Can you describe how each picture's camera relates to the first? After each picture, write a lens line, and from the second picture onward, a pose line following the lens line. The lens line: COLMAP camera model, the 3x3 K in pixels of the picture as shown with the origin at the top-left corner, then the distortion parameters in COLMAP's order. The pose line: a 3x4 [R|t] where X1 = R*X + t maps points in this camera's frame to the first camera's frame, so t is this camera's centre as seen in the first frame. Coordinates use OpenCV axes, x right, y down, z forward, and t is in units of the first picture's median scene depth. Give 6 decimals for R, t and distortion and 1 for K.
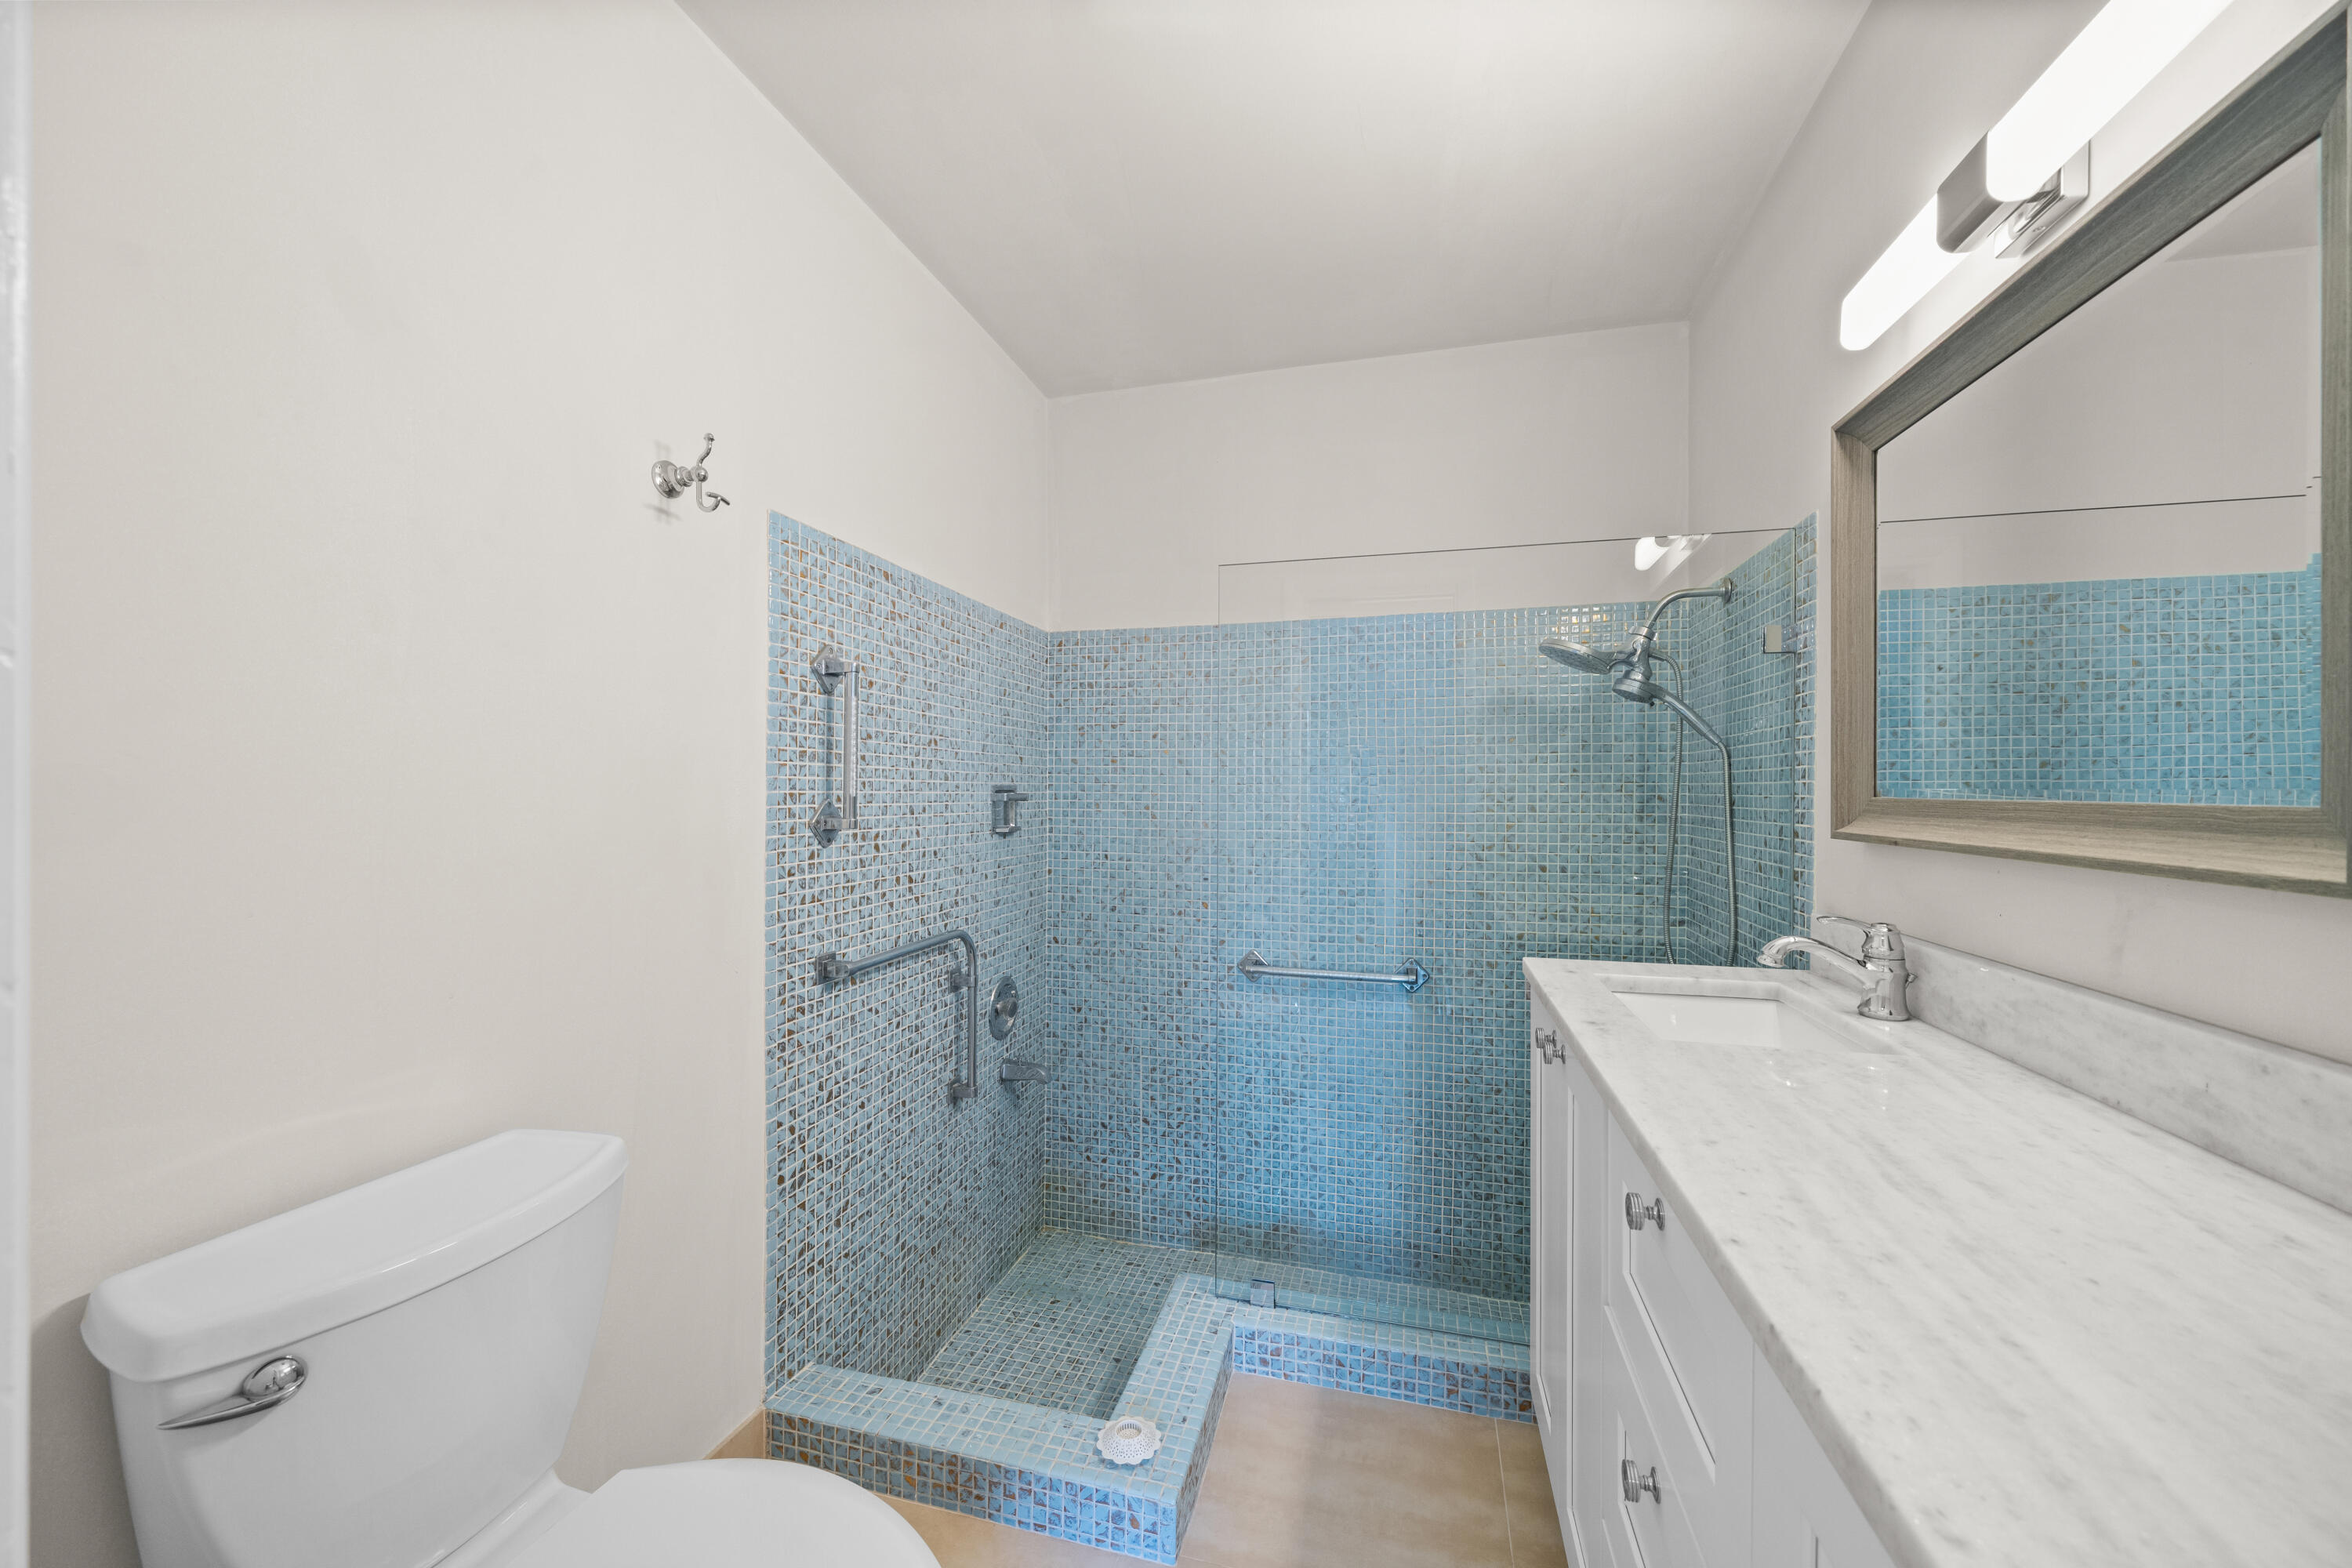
lens RADIAL K [[882.0, 0, 1173.9], [0, 882.0, 791.7], [0, 0, 1]] dist [0.000136, 0.000008]
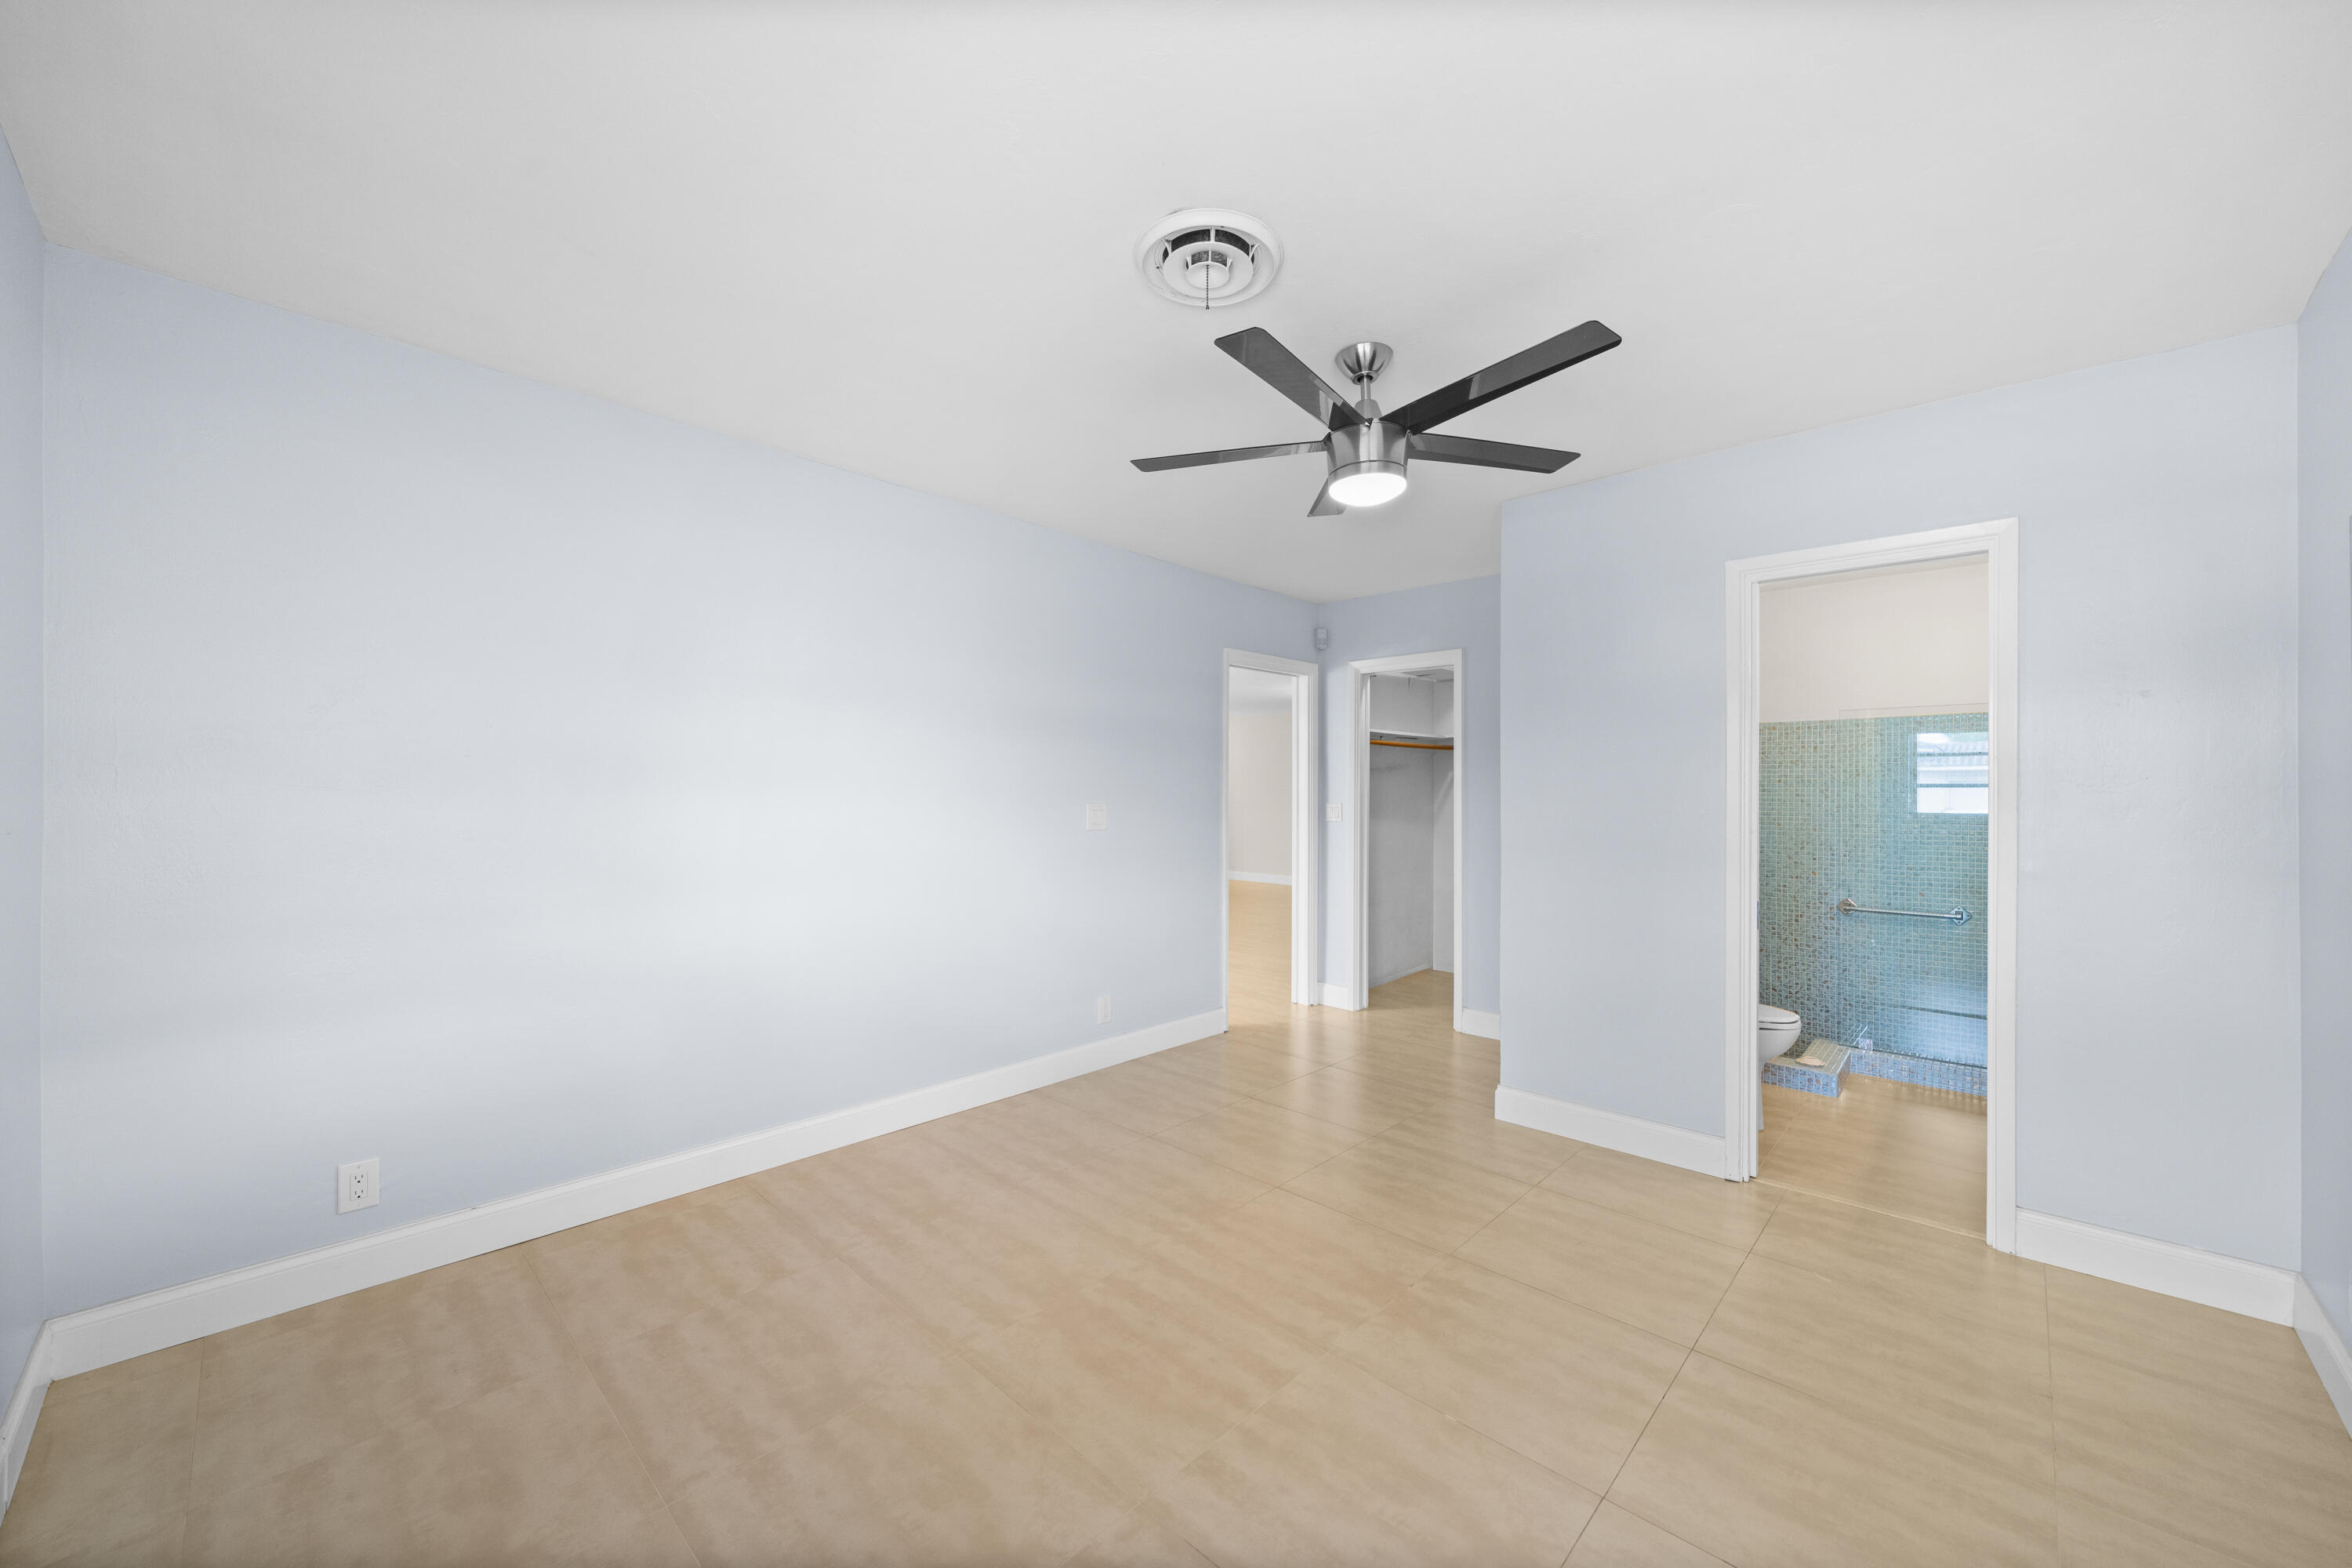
lens RADIAL K [[882.0, 0, 1177.5], [0, 882.0, 783.1], [0, 0, 1]] dist [0.000136, 0.000008]
pose [[0.875120, -0.023618, -0.483329, -0.239436], [0.022513, 0.999714, -0.008088, -0.077811], [0.483381, -0.003804, 0.875402, -1.303818]]
